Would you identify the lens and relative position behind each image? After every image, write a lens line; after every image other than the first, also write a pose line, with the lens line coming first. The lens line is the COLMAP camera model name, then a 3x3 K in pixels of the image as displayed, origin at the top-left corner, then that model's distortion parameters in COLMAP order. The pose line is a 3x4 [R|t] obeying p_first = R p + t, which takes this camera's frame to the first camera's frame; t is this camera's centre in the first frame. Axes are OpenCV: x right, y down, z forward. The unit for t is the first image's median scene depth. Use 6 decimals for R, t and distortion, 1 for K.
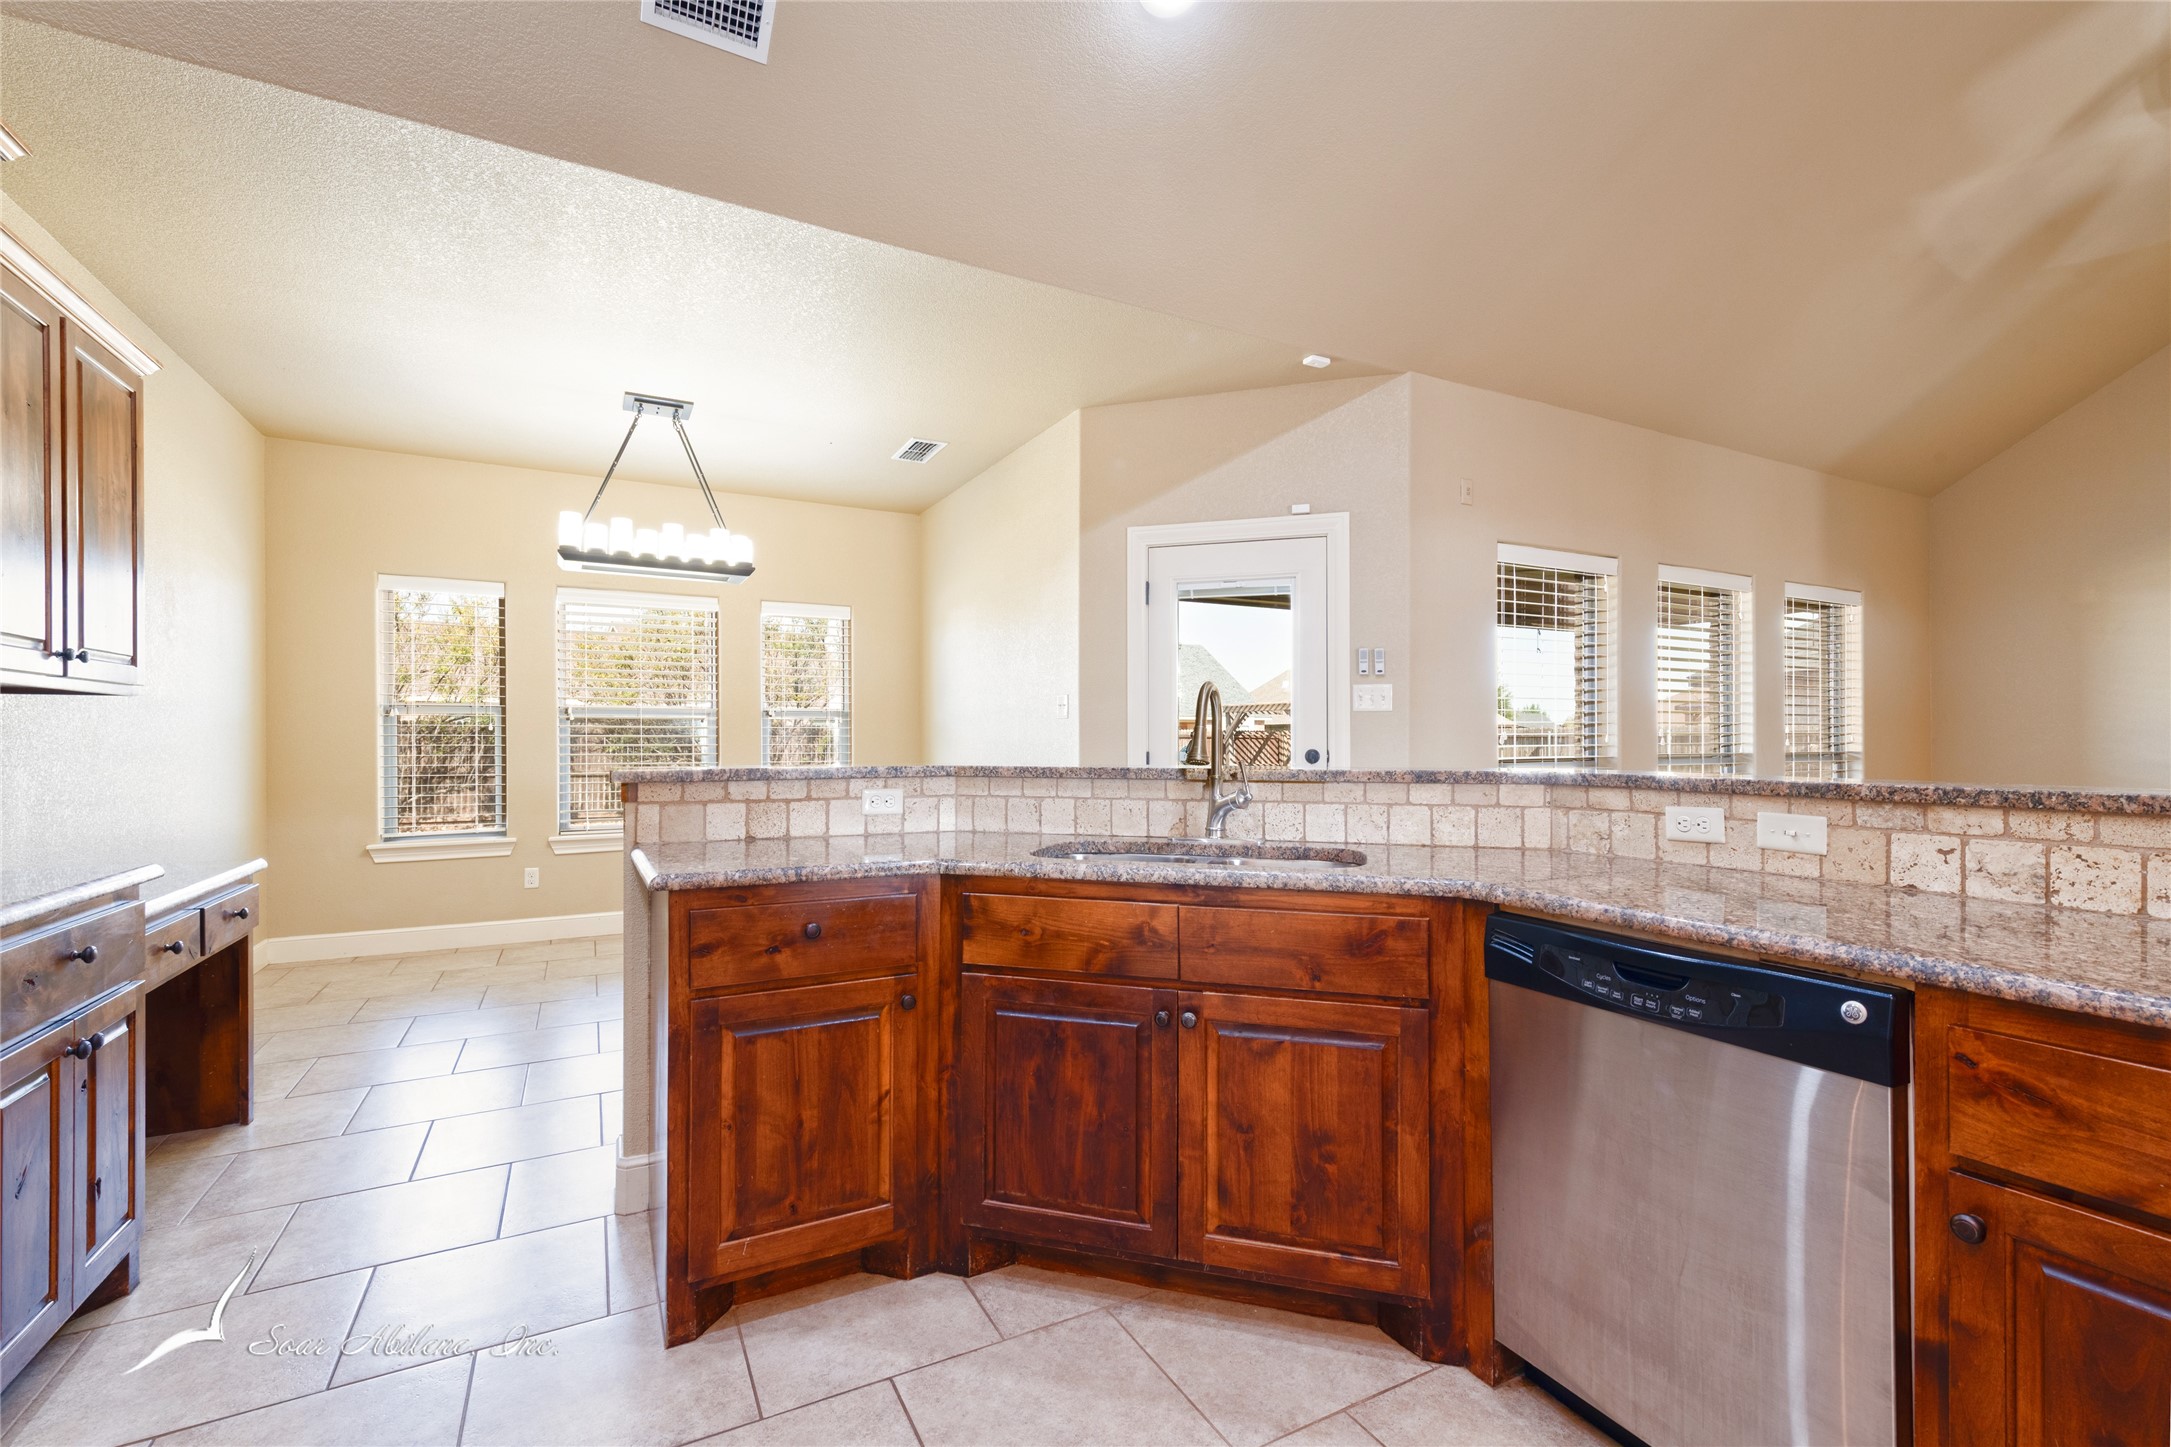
lens RADIAL K [[934.9, 0, 1093.5], [0, 934.9, 730.3], [0, 0, 1]] dist [0.010310, -0.000649]
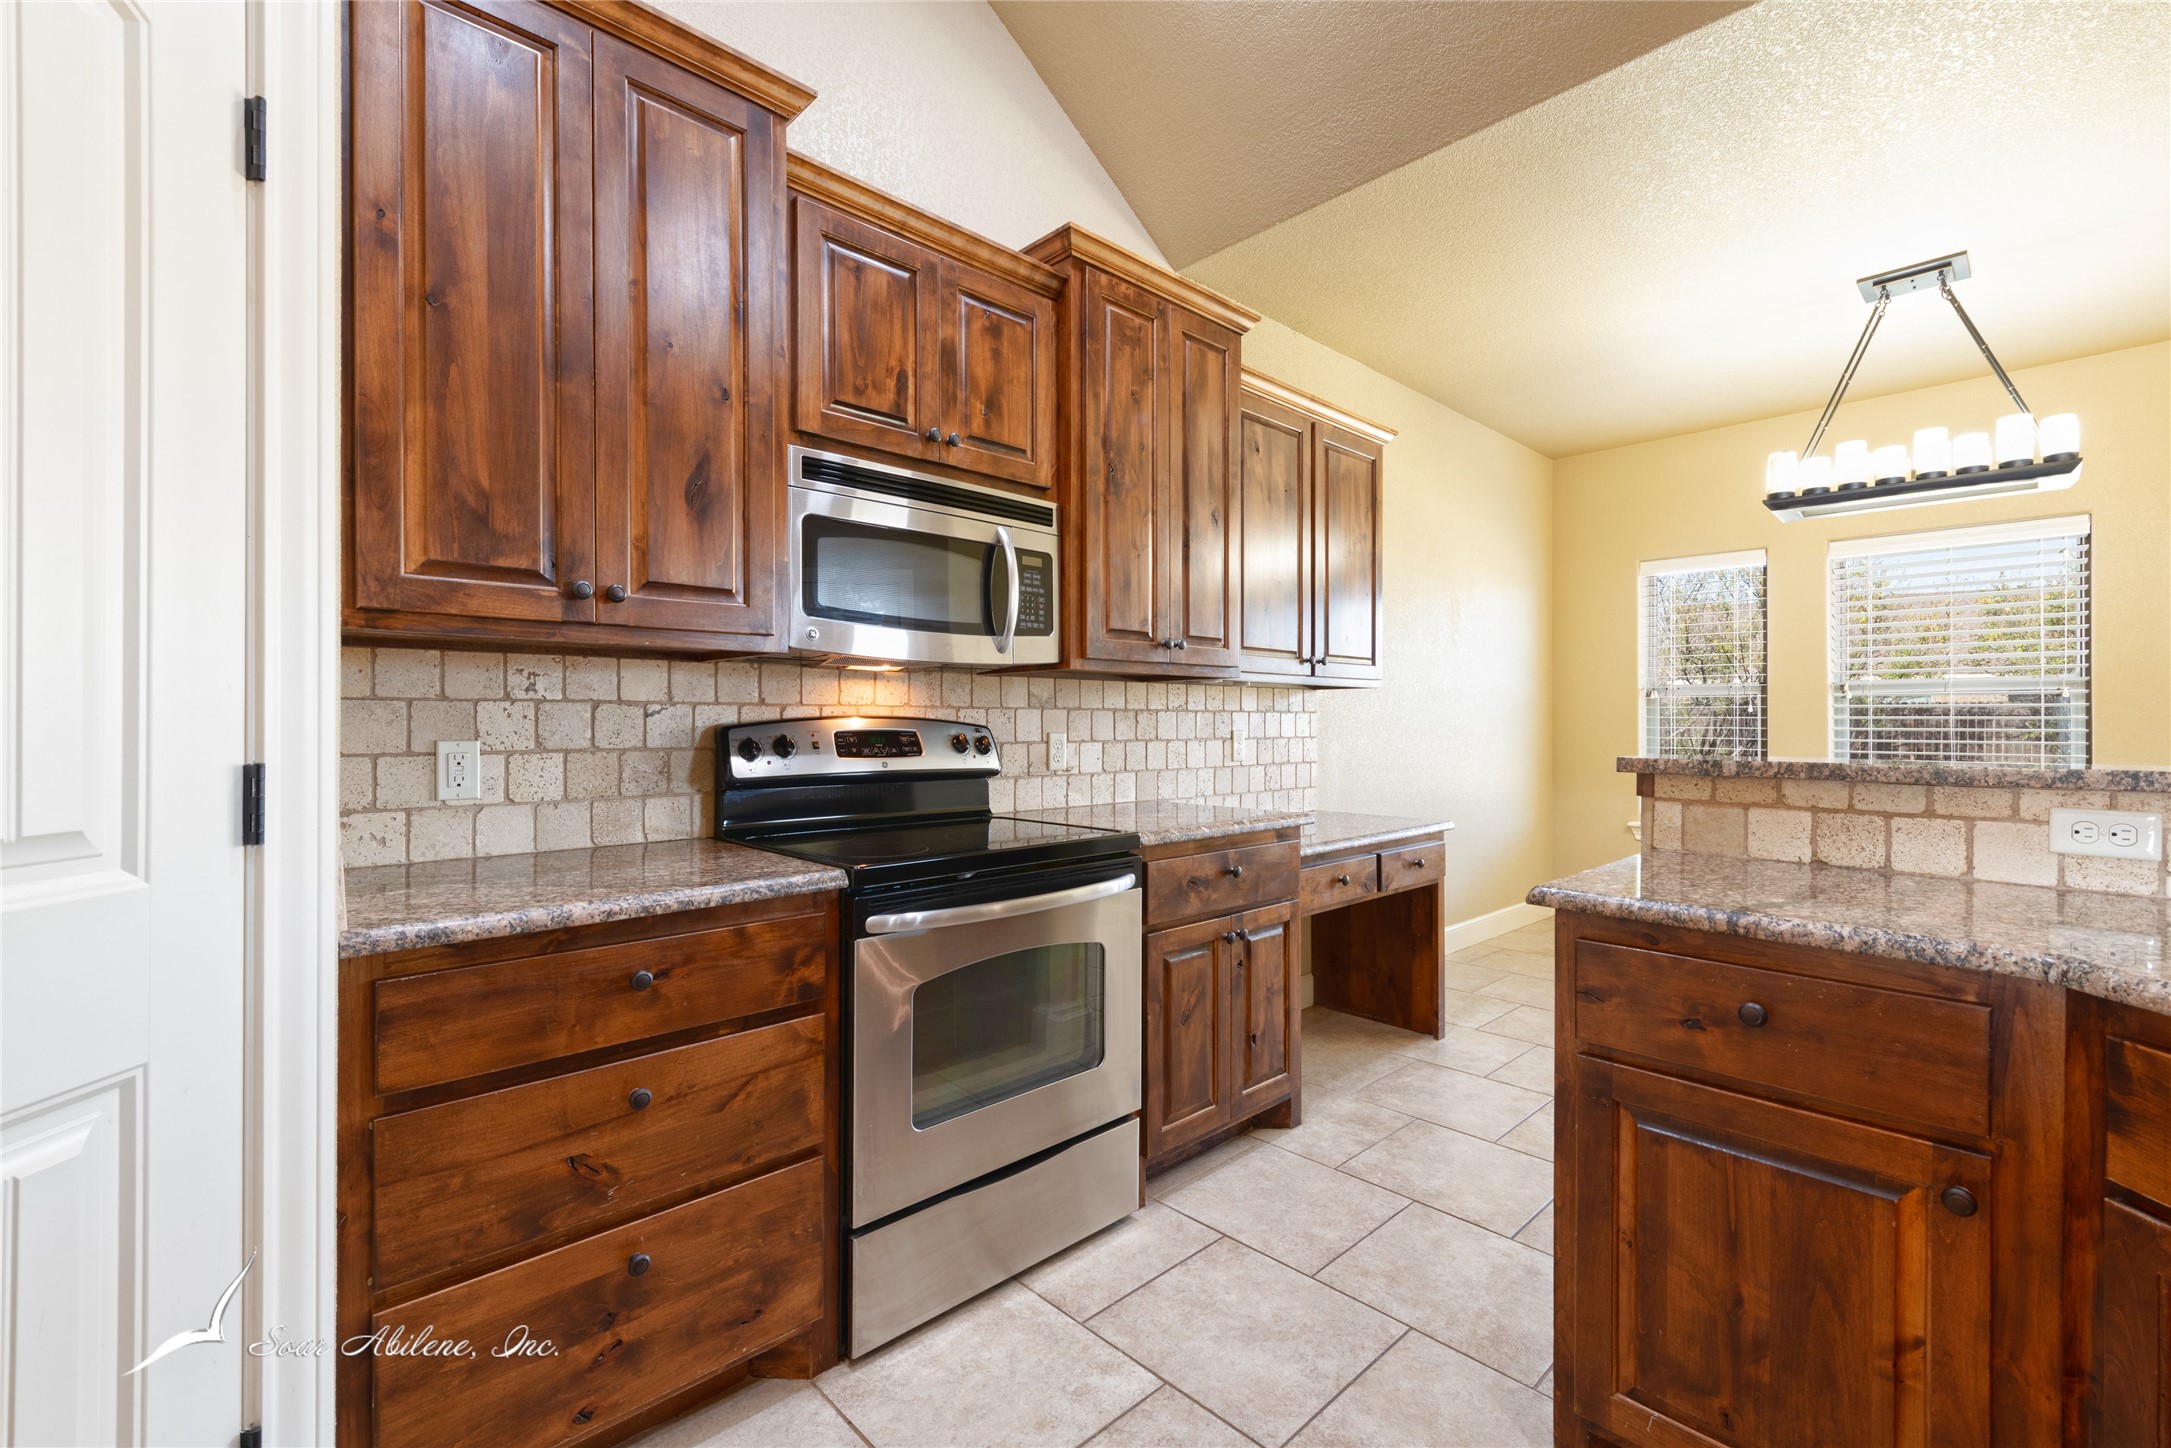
lens RADIAL K [[931.7, 0, 1089.3], [0, 931.7, 719.3], [0, 0, 1]] dist [0.008209, -0.000625]
pose [[0.266133, -0.001481, -0.963935, 0.164213], [0.008865, 0.999960, 0.000911, 0.003231], [0.963896, -0.008788, 0.266135, 0.306421]]
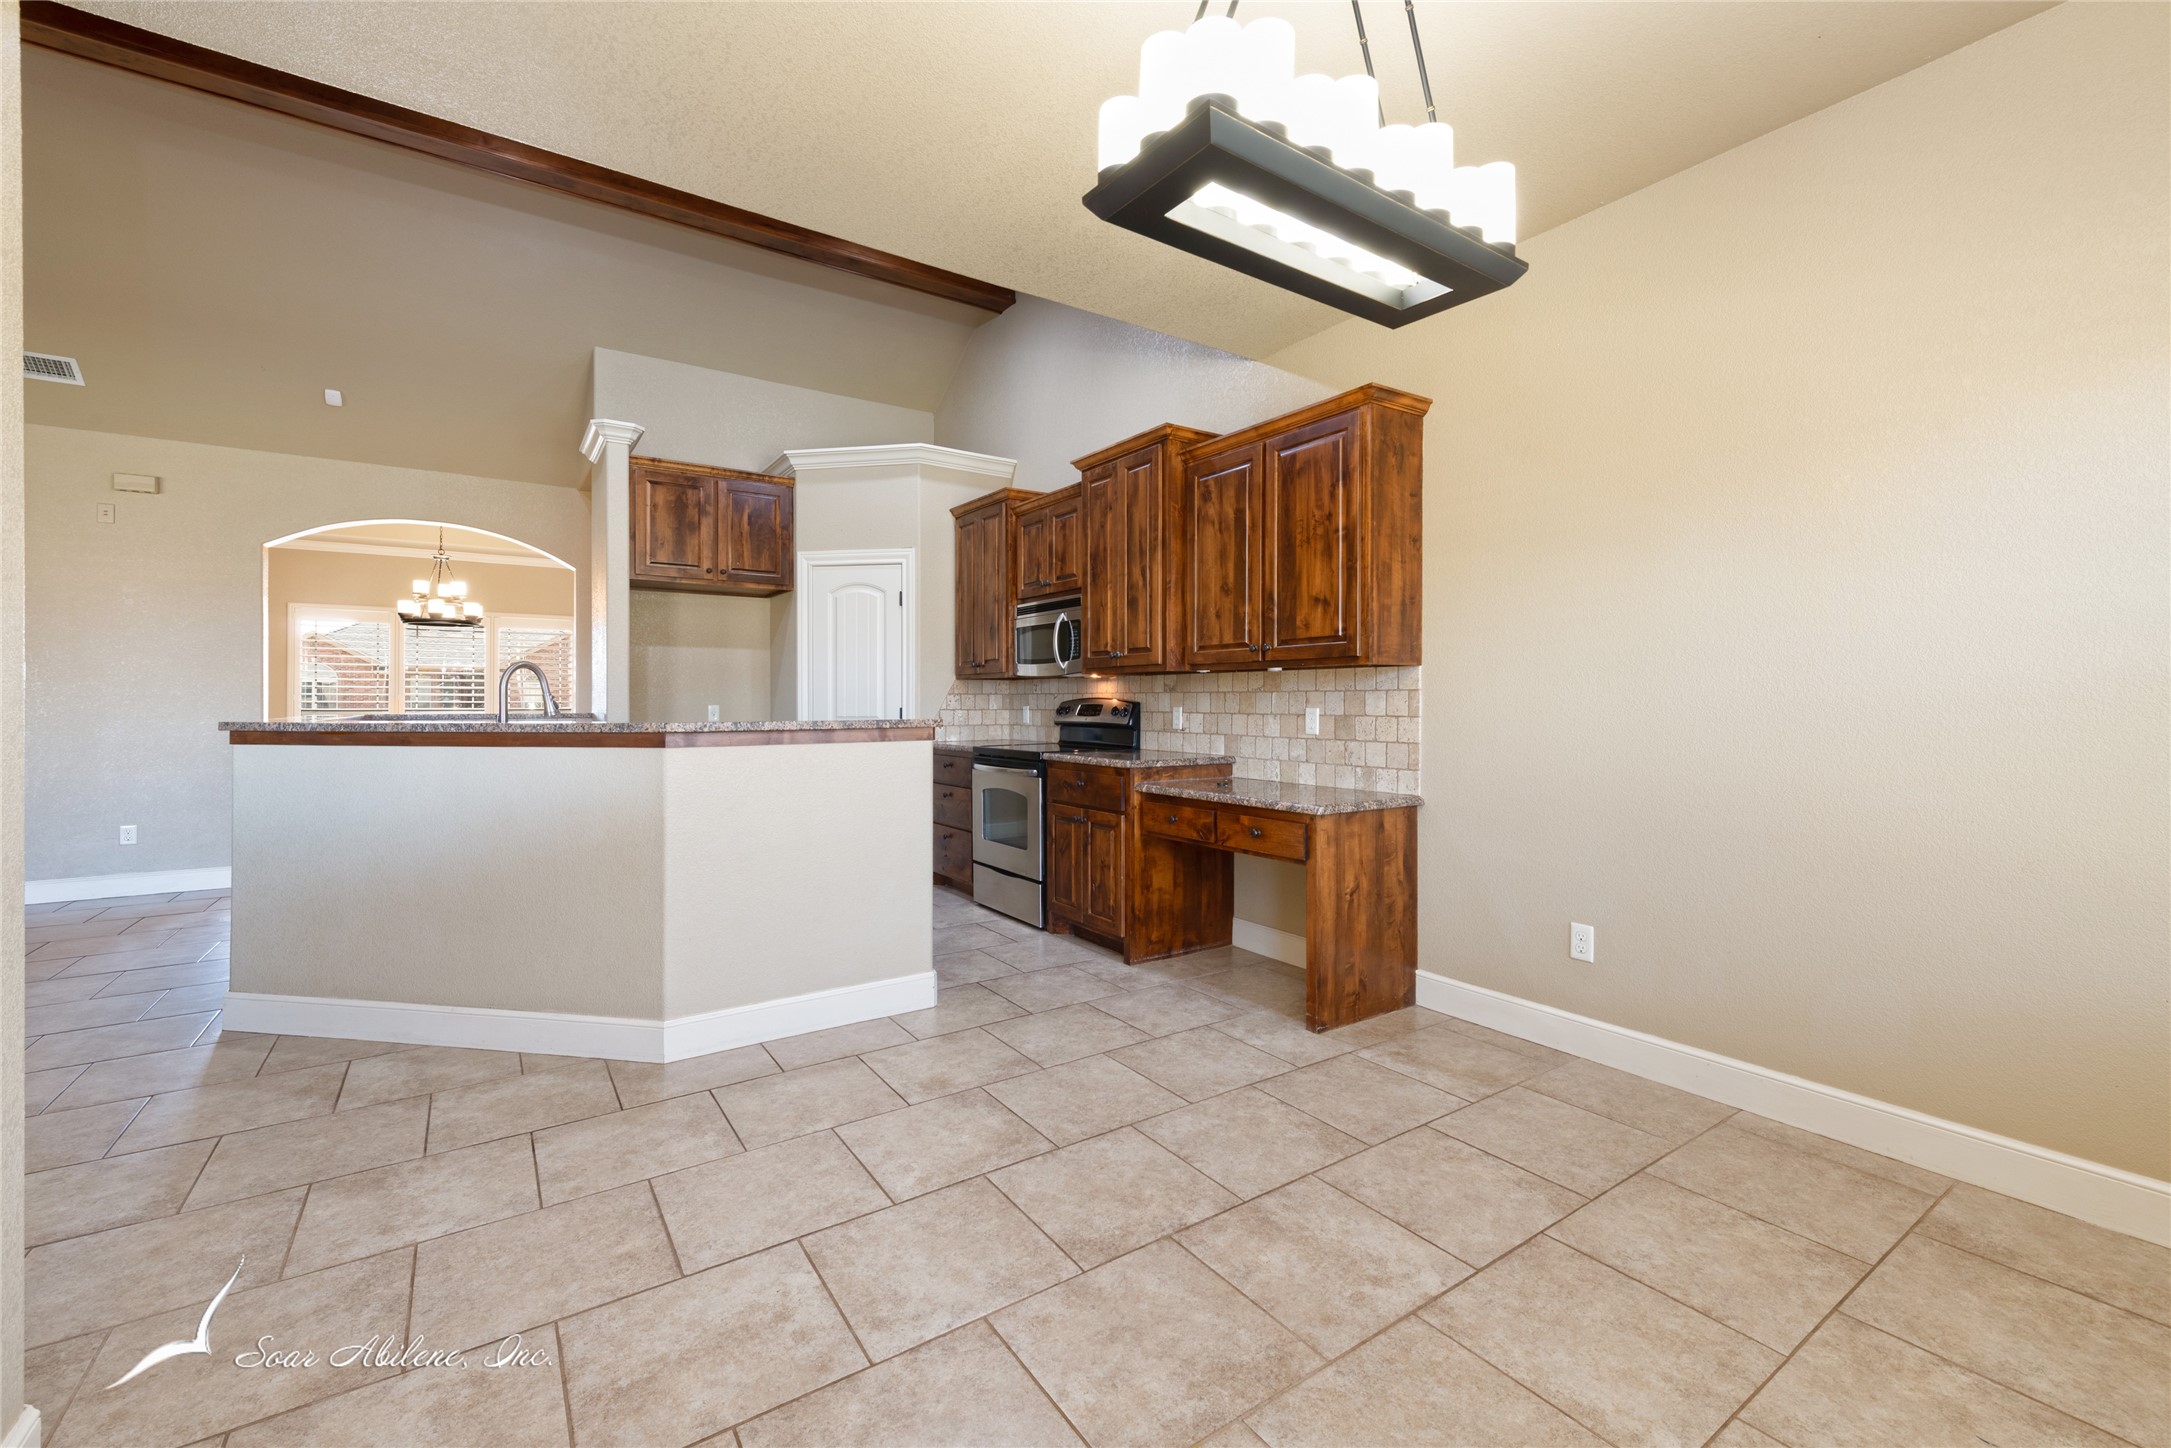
lens RADIAL K [[895.8, 0, 1089.5], [0, 895.8, 698.6], [0, 0, 1]] dist [0.015892, -0.006197]
pose [[-0.994295, 0.001943, -0.106643, -0.612291], [0.003156, 0.999932, -0.011210, 0.024313], [0.106614, -0.011483, -0.994234, 2.496090]]
